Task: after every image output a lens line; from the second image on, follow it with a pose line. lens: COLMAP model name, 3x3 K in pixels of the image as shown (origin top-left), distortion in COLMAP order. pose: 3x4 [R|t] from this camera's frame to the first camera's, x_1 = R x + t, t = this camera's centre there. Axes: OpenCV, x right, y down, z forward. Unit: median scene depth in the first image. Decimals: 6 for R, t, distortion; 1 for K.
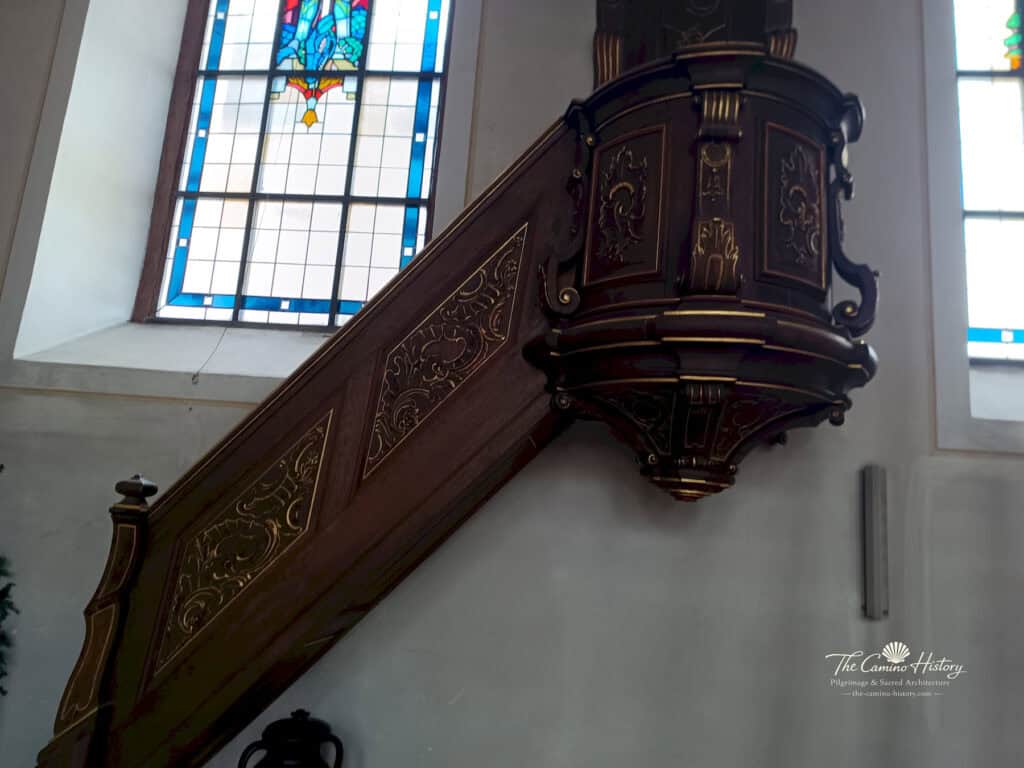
lens RADIAL K [[680.0, 0, 512.0], [0, 680.0, 384.0], [0, 0, 1]] dist [0.055052, -0.065588]
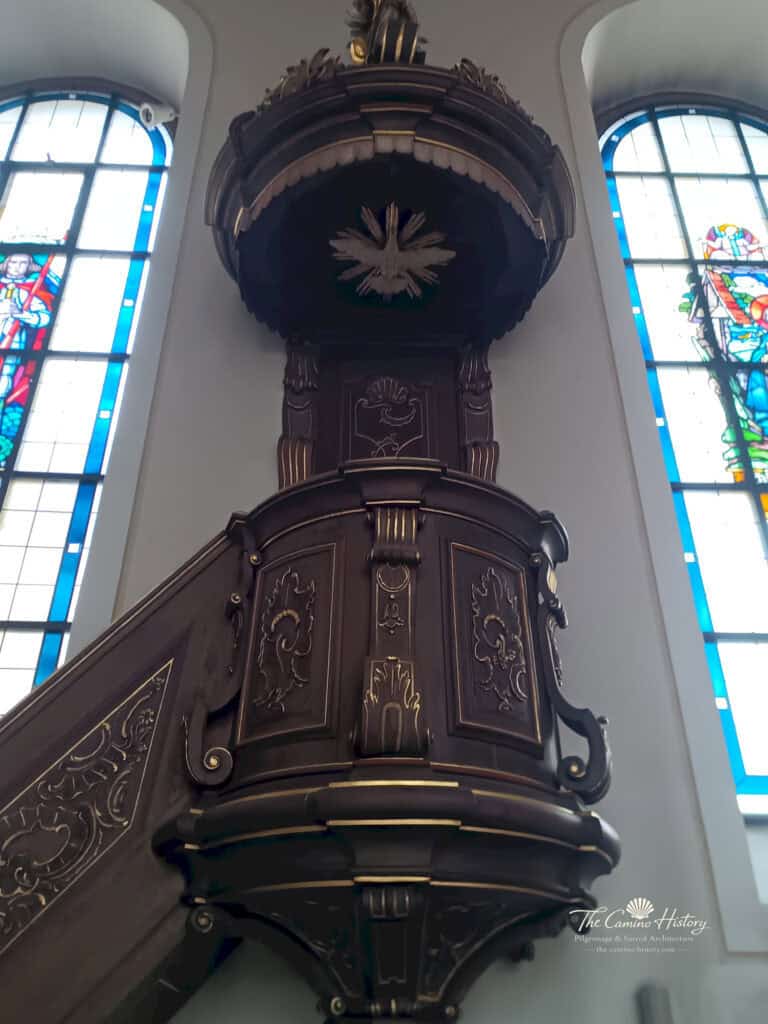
lens RADIAL K [[834.5, 0, 384.0], [0, 834.5, 512.0], [0, 0, 1]] dist [0.069261, -0.089332]
pose [[0.988799, 0.010754, 0.148867, 0.124487], [0.044546, 0.930681, -0.363111, -0.040060], [-0.142452, 0.365675, 0.919777, 0.040509]]
